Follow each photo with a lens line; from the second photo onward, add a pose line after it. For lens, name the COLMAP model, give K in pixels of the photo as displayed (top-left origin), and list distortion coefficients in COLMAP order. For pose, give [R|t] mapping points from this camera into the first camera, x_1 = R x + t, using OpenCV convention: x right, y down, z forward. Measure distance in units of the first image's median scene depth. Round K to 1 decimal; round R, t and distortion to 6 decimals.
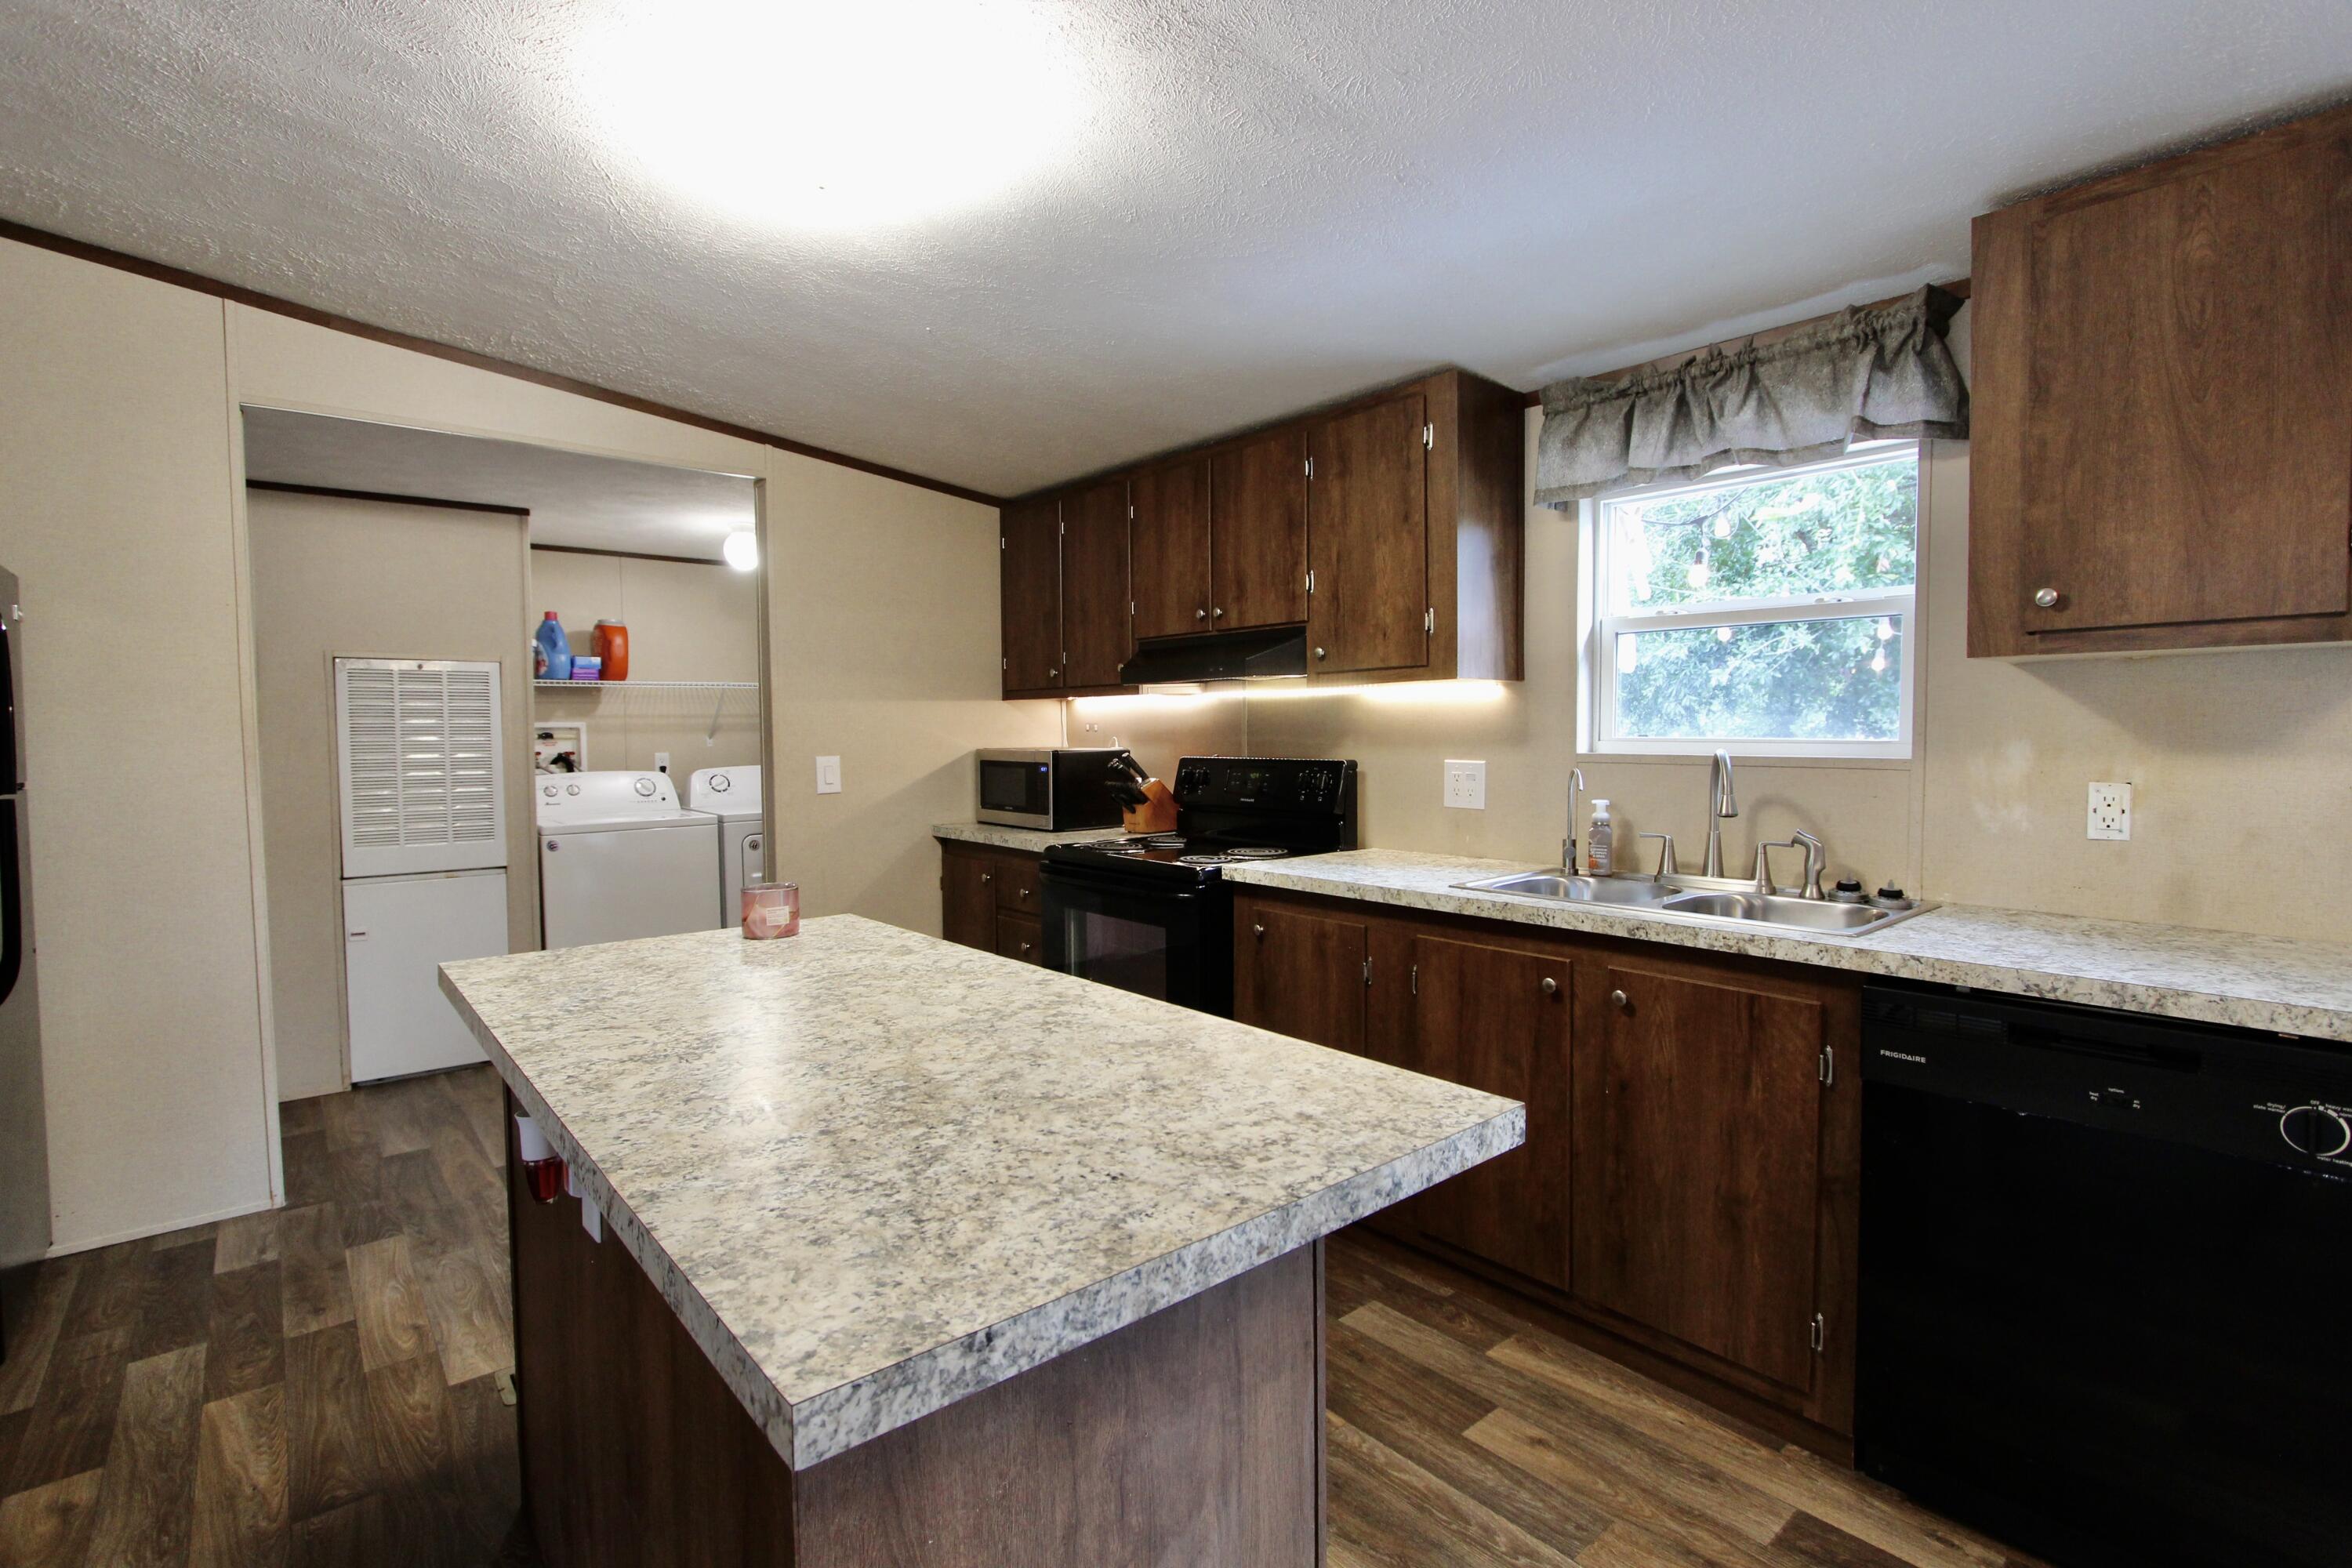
lens RADIAL K [[1084.8, 0, 1170.7], [0, 1084.8, 781.0], [0, 0, 1]] dist [-0.016282, 0.001876]
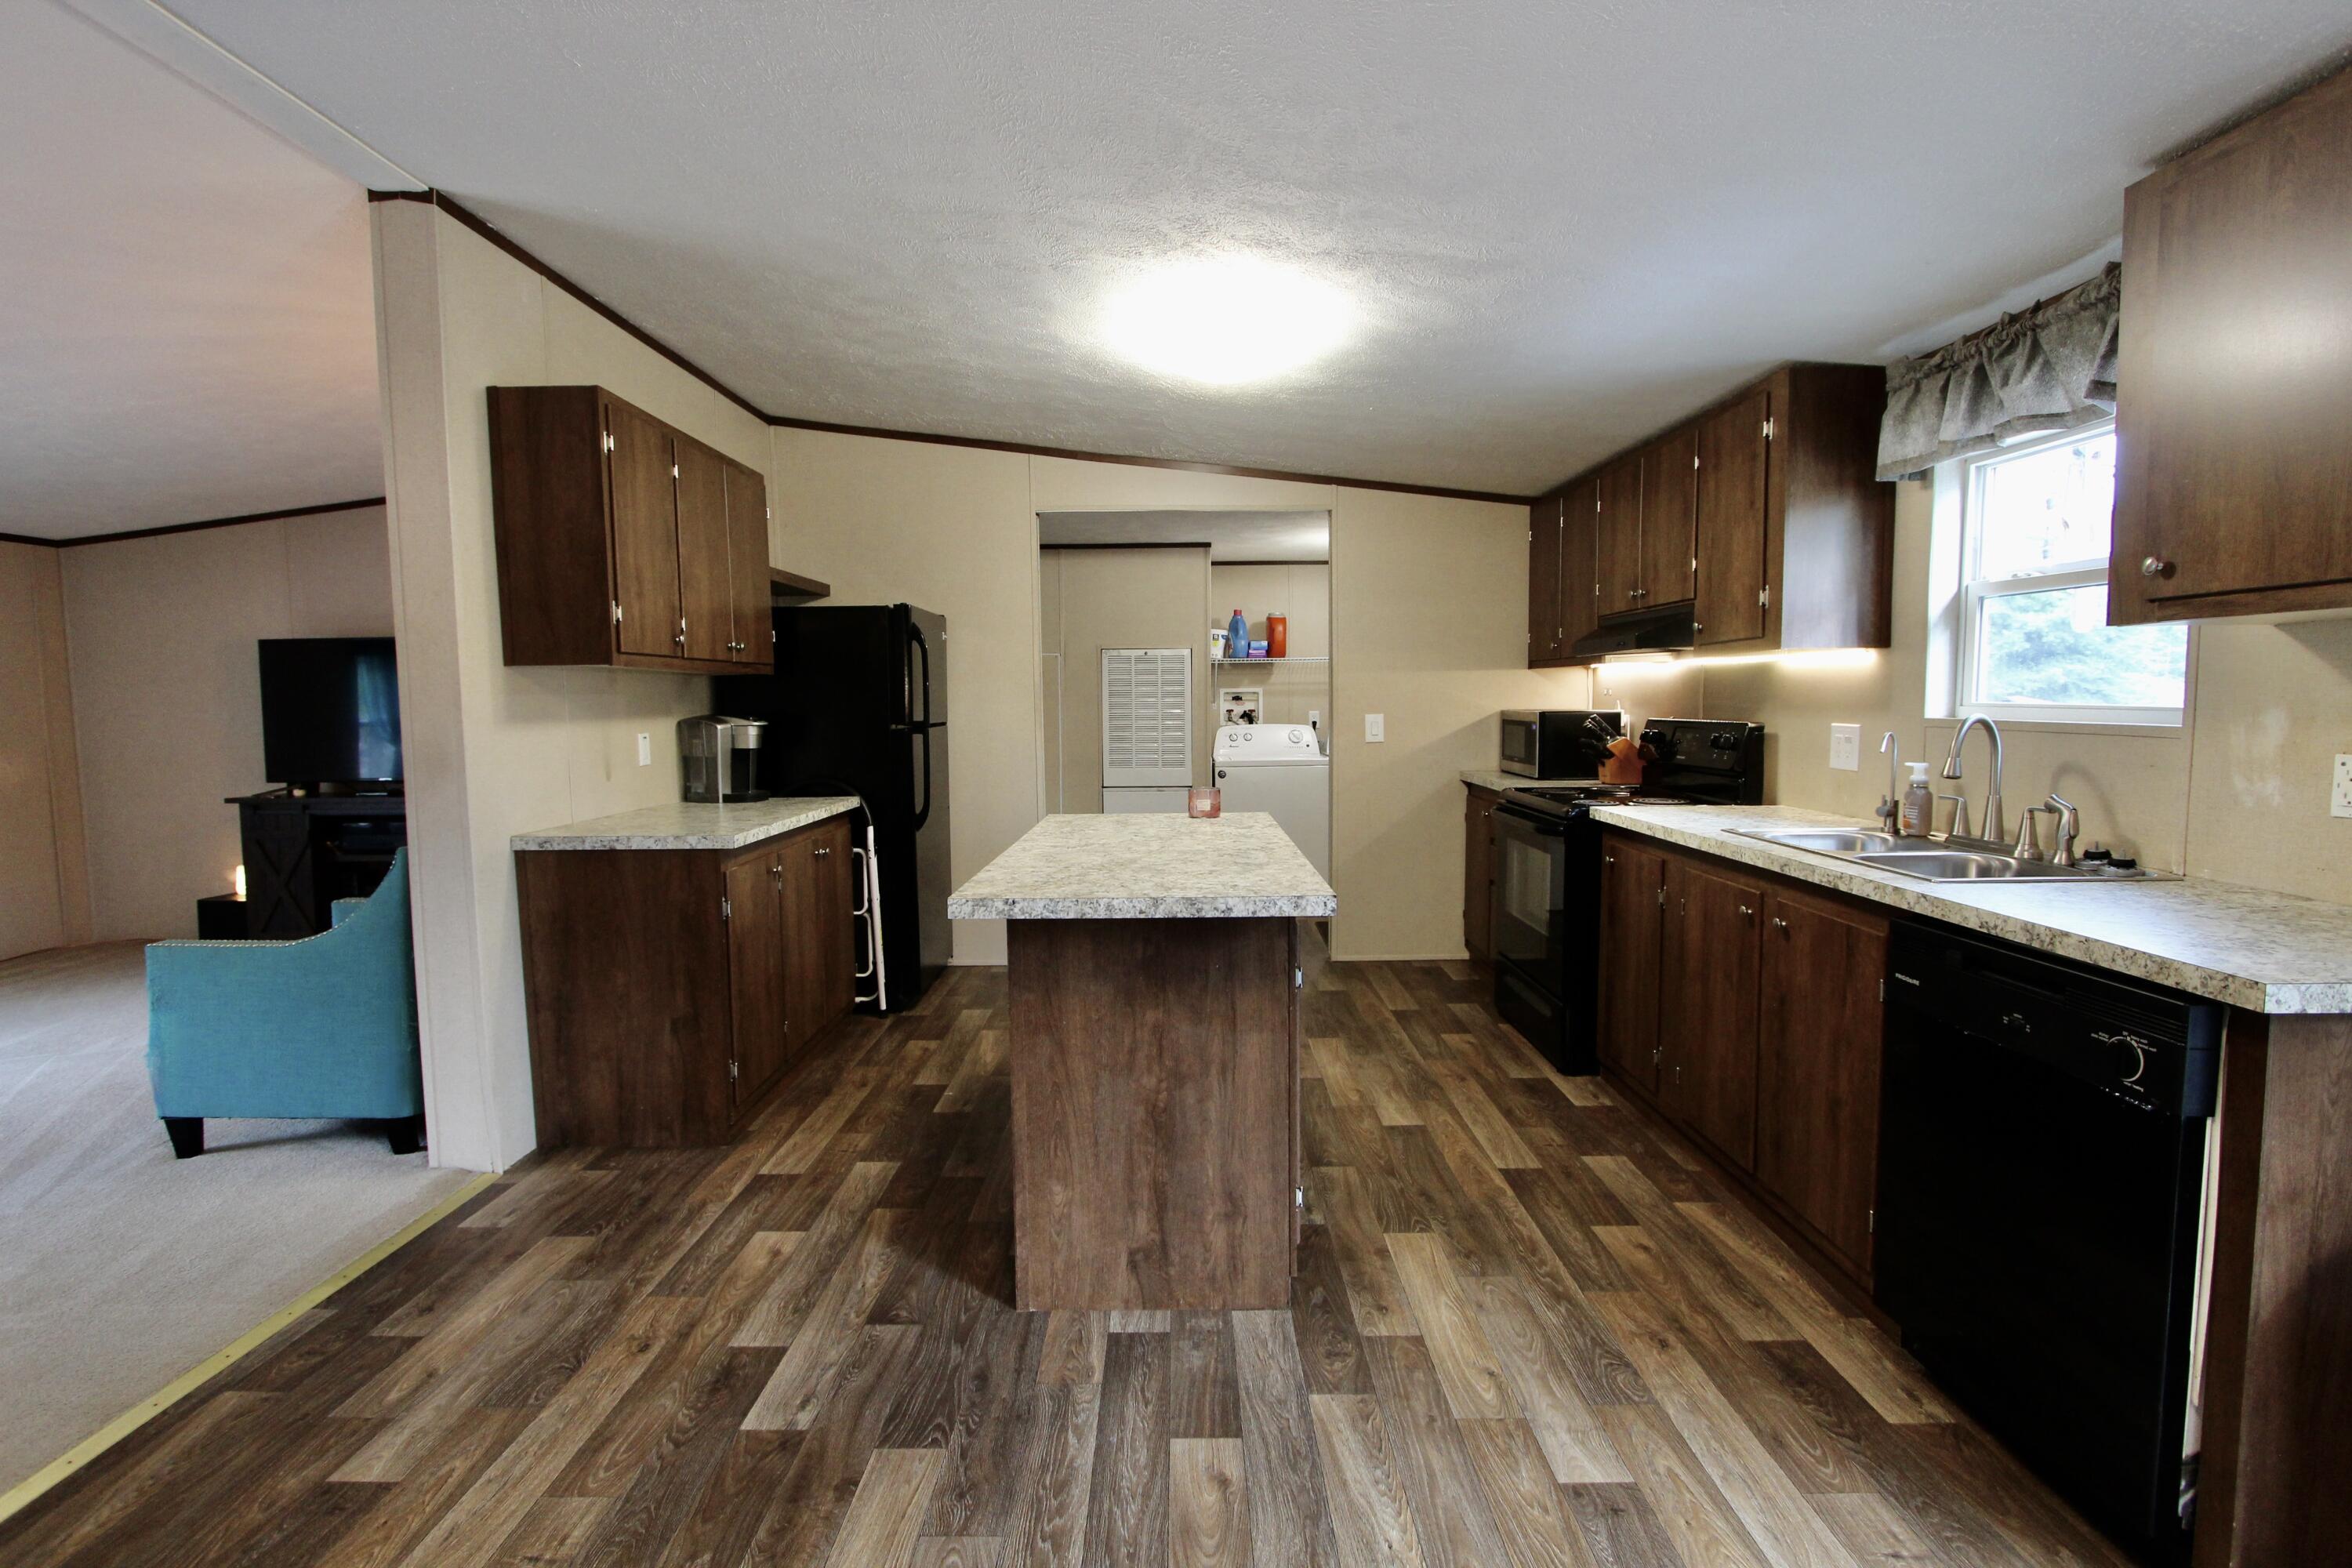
lens RADIAL K [[1084.8, 0, 1172.0], [0, 1084.8, 781.7], [0, 0, 1]] dist [-0.016282, 0.001876]
pose [[0.761239, 0.050582, -0.646496, 0.496825], [-0.026979, 0.998560, 0.046360, 0.006624], [0.647910, -0.017849, 0.761507, -0.238333]]
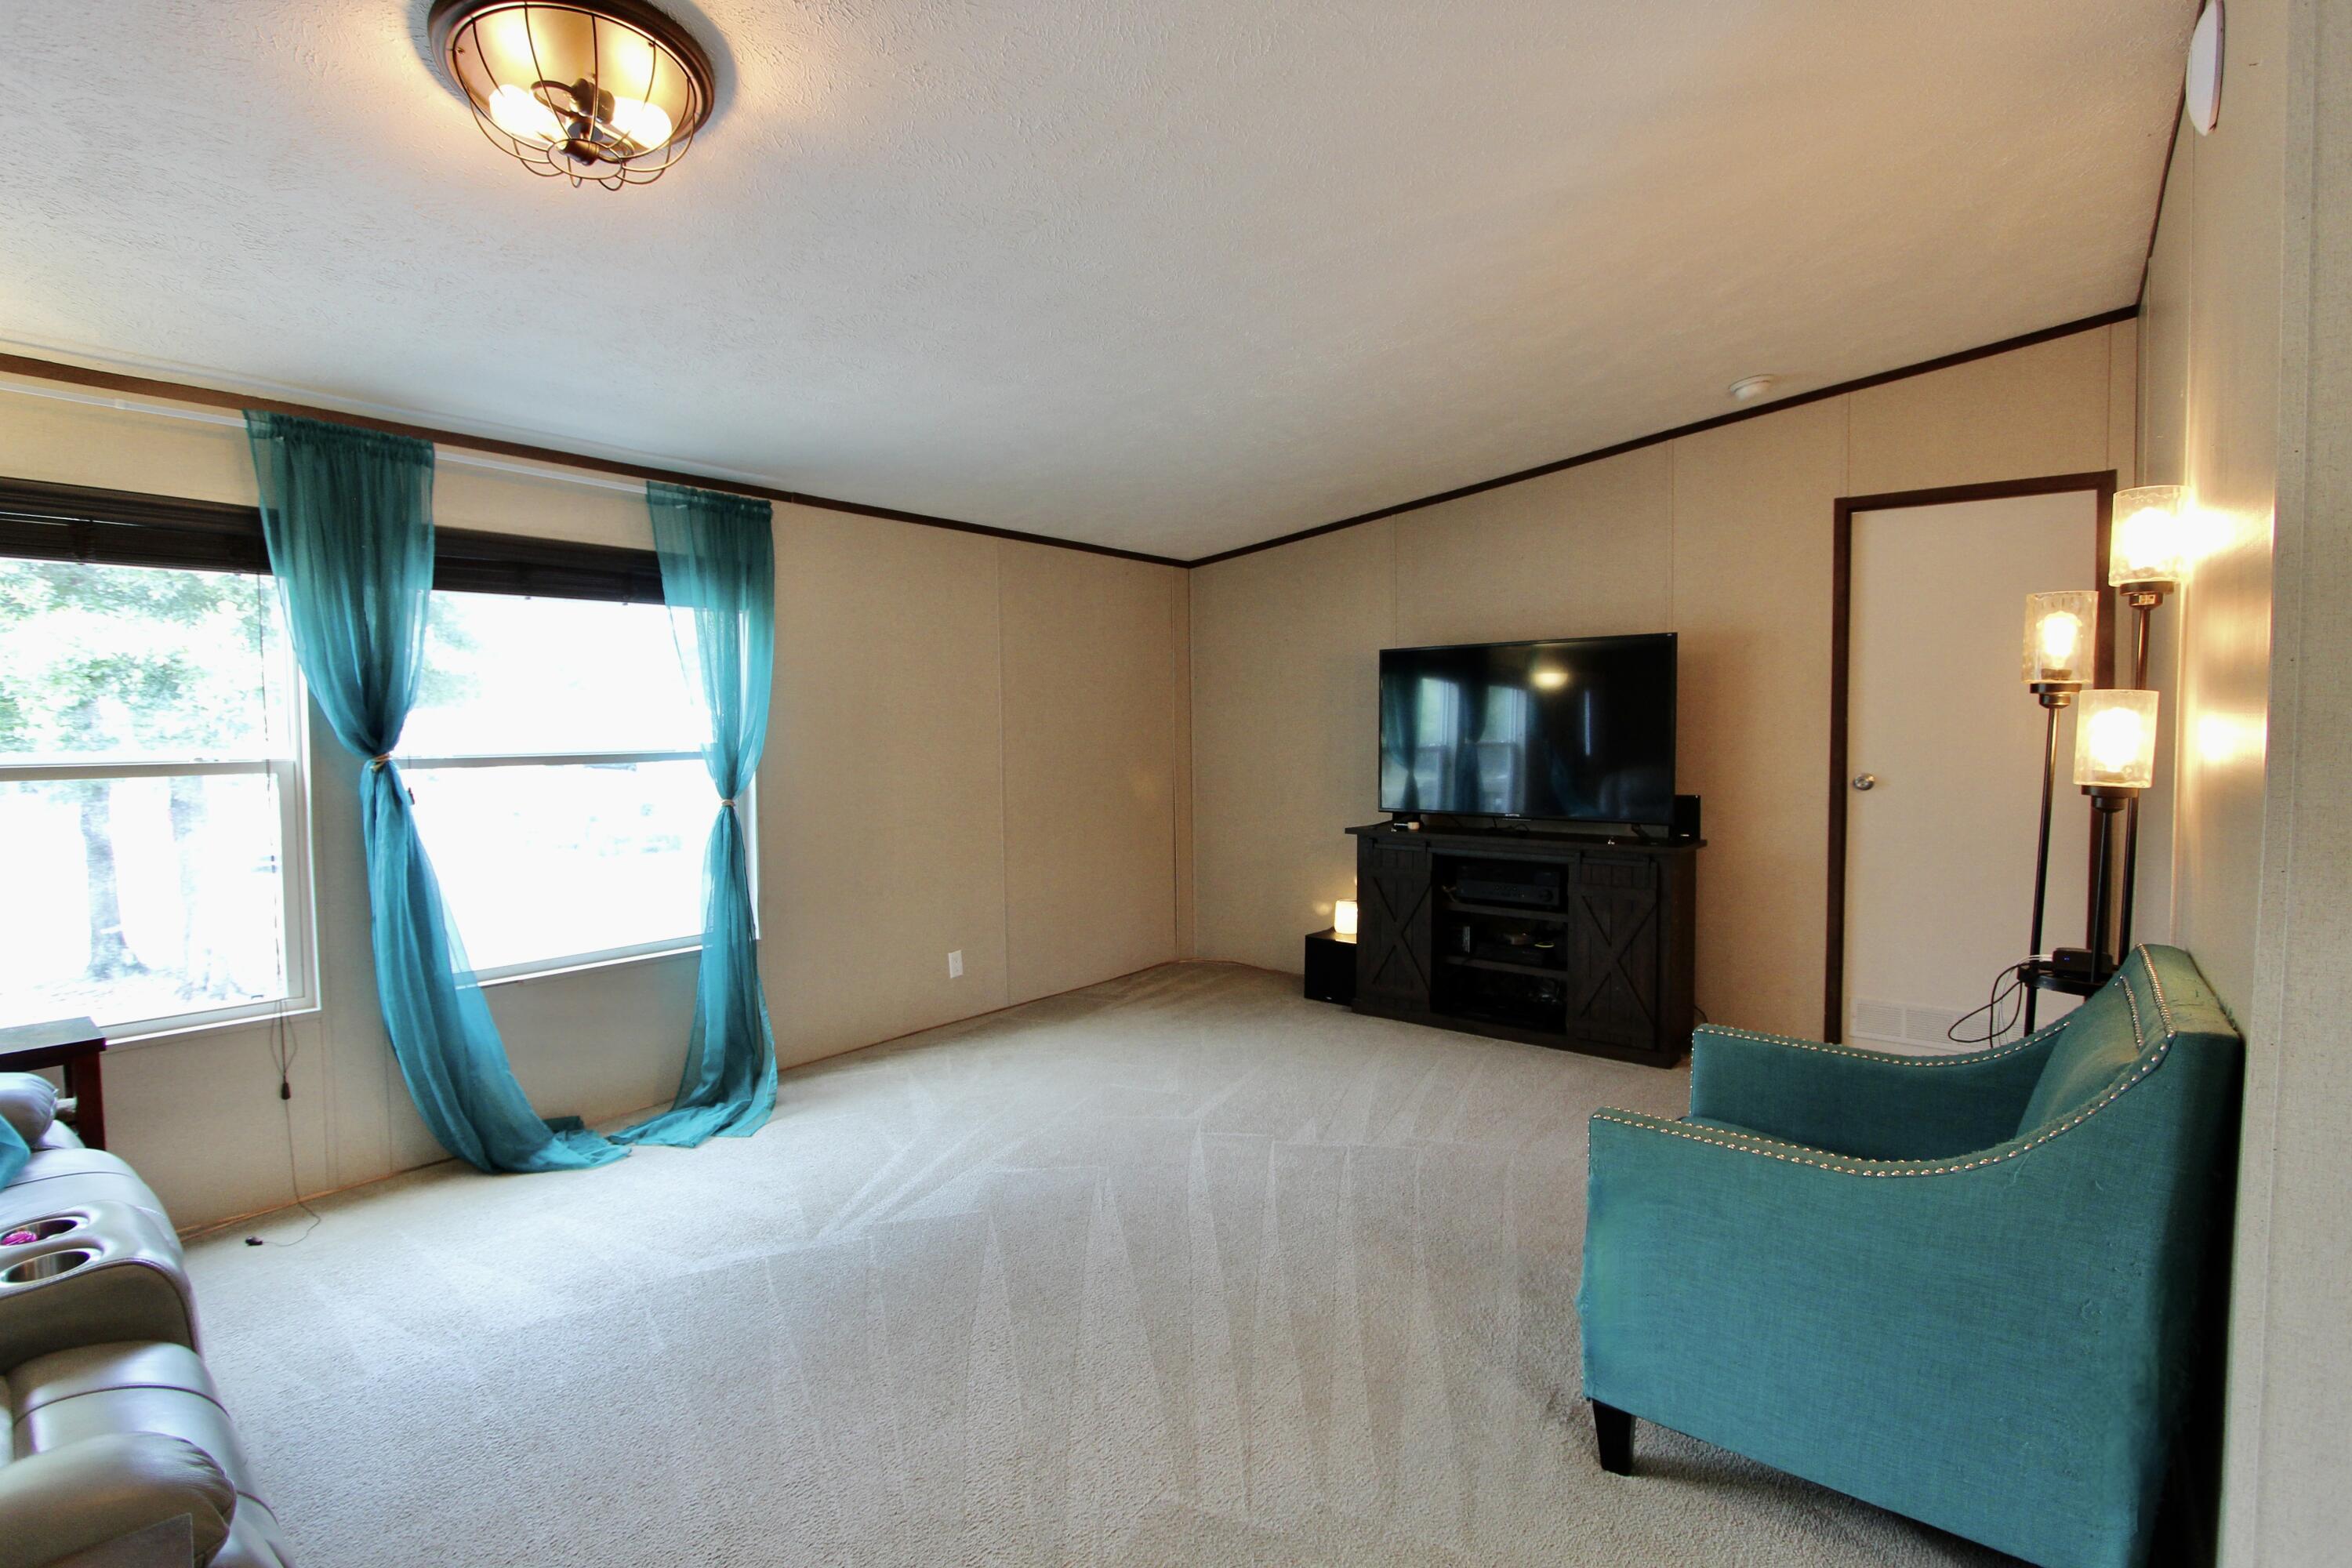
lens RADIAL K [[1084.8, 0, 1169.8], [0, 1084.8, 775.4], [0, 0, 1]] dist [-0.016282, 0.001876]
pose [[0.180961, 0.050217, -0.982207, -0.365627], [-0.040020, 0.998244, 0.043664, 0.022427], [0.982676, 0.031407, 0.182653, -0.465532]]
